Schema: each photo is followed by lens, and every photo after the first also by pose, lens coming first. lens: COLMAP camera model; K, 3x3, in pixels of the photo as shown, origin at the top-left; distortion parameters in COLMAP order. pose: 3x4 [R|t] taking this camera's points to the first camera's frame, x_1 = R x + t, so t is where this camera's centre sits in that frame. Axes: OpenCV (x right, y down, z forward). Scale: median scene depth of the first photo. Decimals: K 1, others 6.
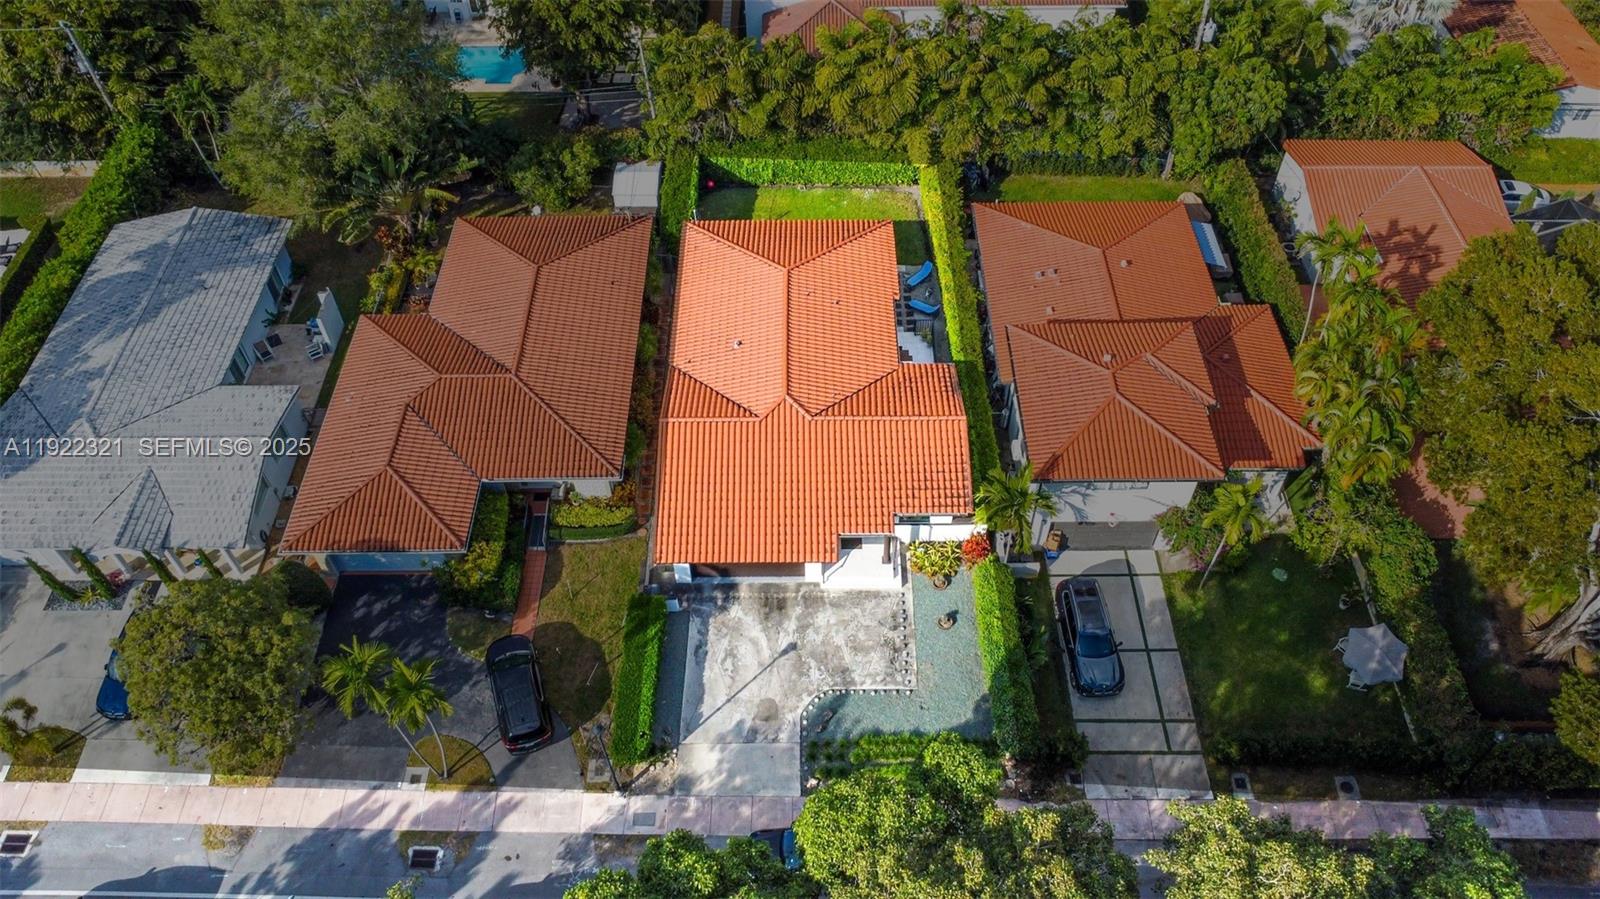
lens RADIAL K [[1170.5, 0, 798.8], [0, 1170.5, 451.2], [0, 0, 1]] dist [-0.024400, -0.012323]
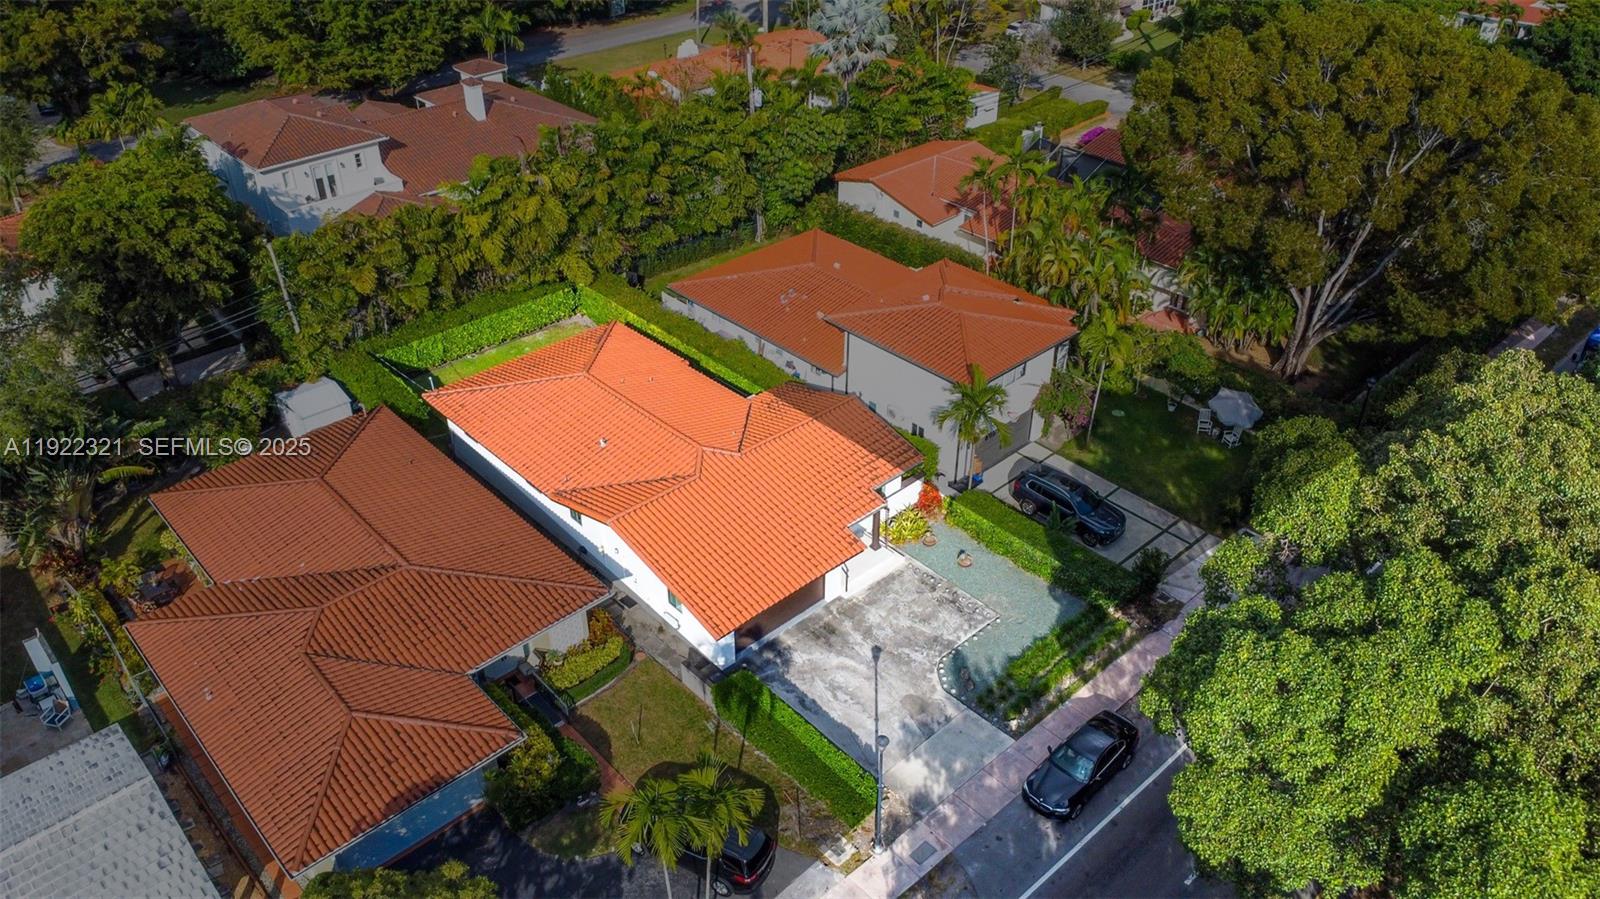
lens RADIAL K [[1170.5, 0, 805.0], [0, 1170.5, 447.1], [0, 0, 1]] dist [-0.024400, -0.012323]
pose [[0.727820, -0.373443, 0.575168, -0.514757], [0.516122, 0.850556, -0.100857, 0.093960], [-0.451549, 0.370262, 0.811794, 0.213195]]
